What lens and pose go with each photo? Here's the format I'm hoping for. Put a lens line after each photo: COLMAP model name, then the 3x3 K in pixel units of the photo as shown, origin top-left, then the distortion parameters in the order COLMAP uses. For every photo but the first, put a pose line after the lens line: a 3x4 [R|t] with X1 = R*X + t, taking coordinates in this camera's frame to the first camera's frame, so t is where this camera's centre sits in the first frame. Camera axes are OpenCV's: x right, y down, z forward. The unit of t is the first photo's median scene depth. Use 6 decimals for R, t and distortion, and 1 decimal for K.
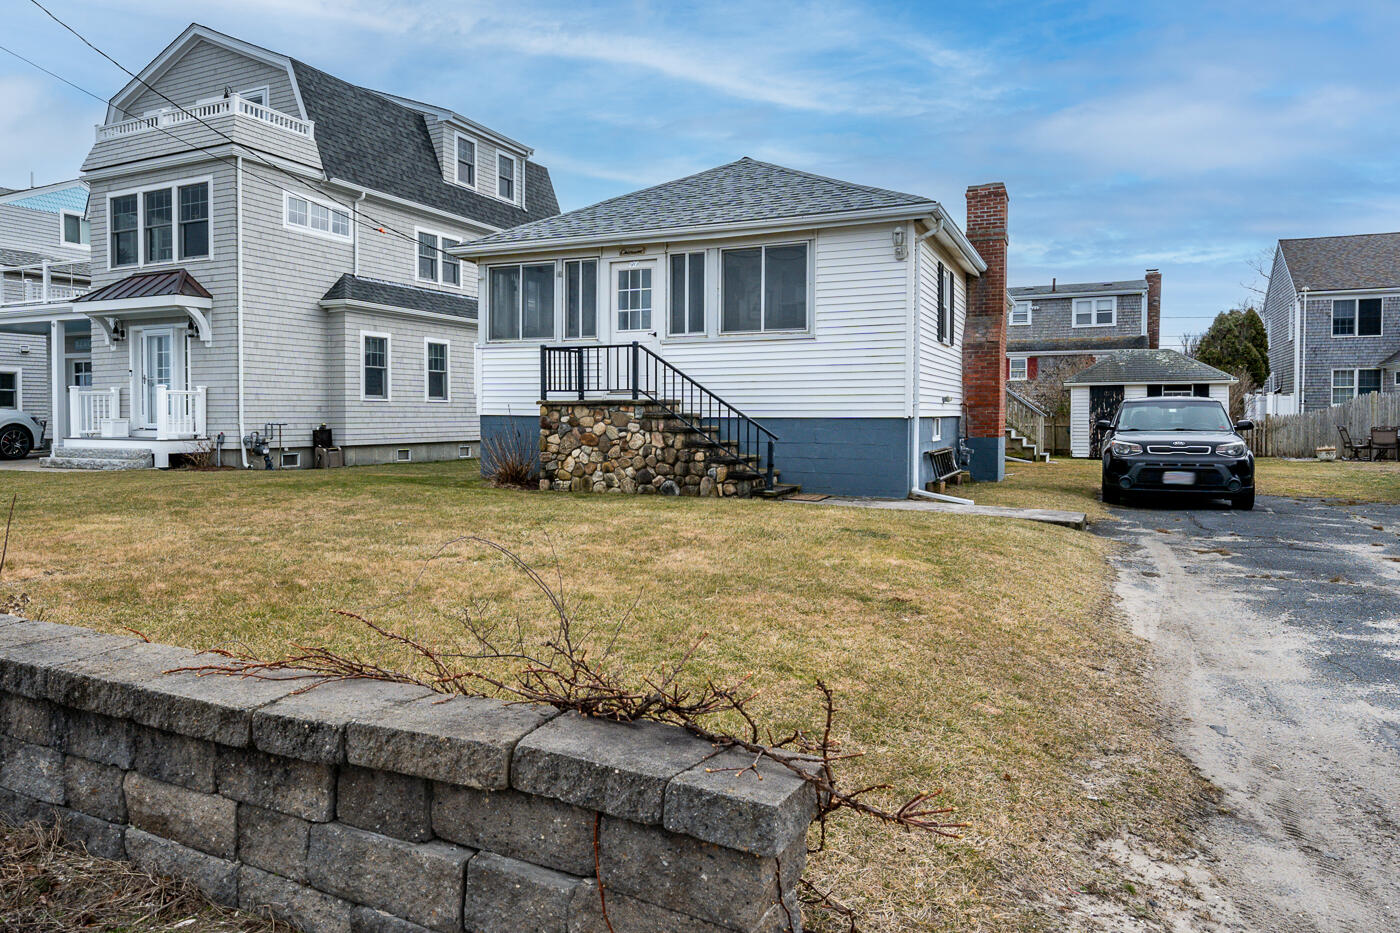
lens RADIAL K [[770.7, 0, 762.2], [0, 770.7, 432.7], [0, 0, 1]] dist [0.001926, 0.000498]
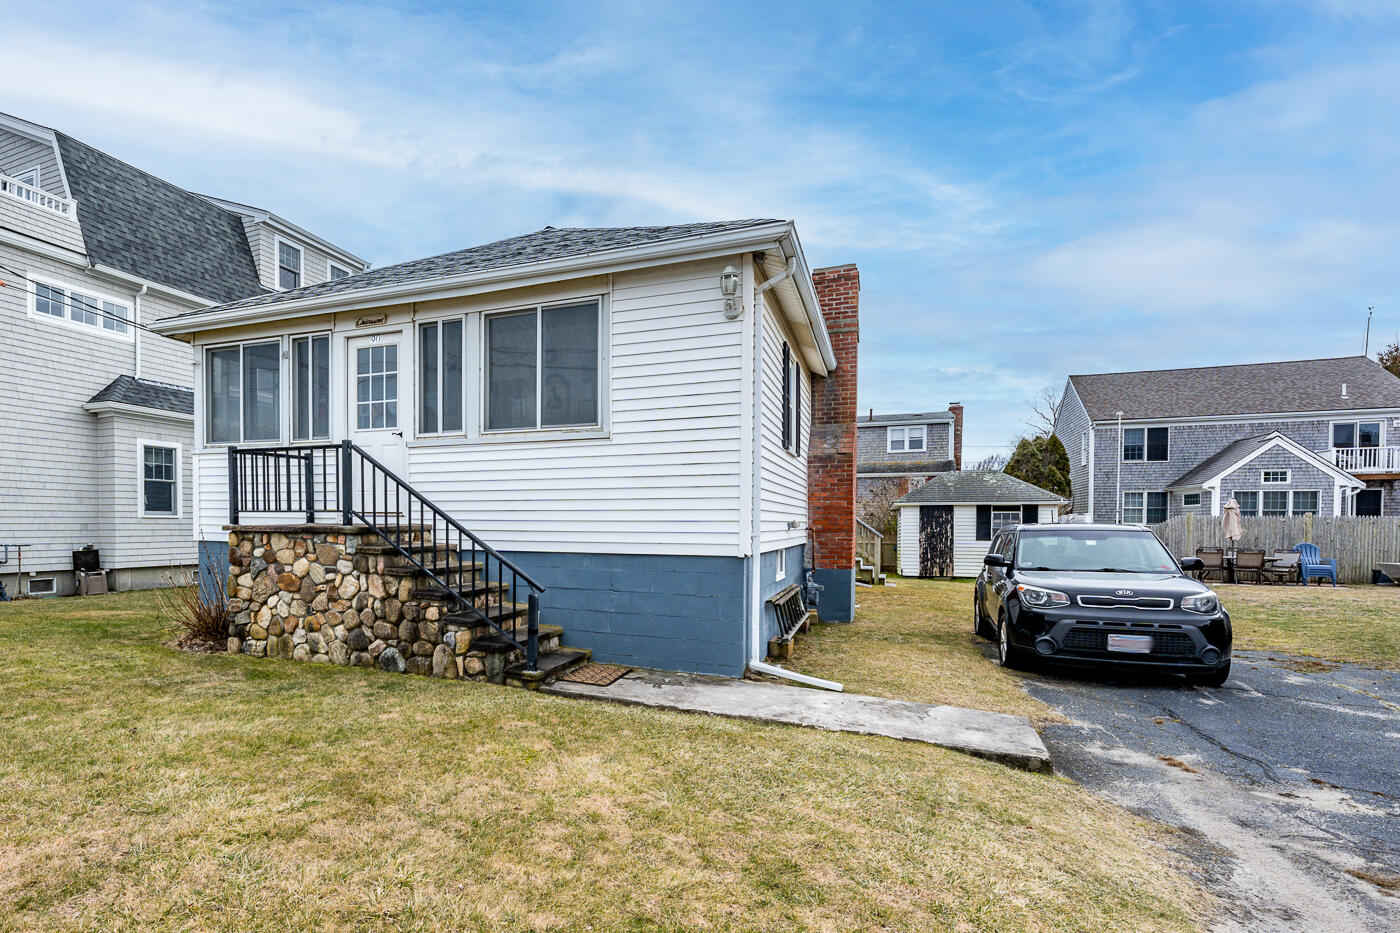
lens RADIAL K [[567.1, 0, 697.4], [0, 567.1, 532.4], [0, 0, 1]] dist [-0.000916, -0.000240]
pose [[0.994256, 0.000558, 0.107029, 0.082423], [0.000131, 0.999979, -0.006426, -0.031577], [-0.107030, 0.006403, 0.994235, 0.440467]]
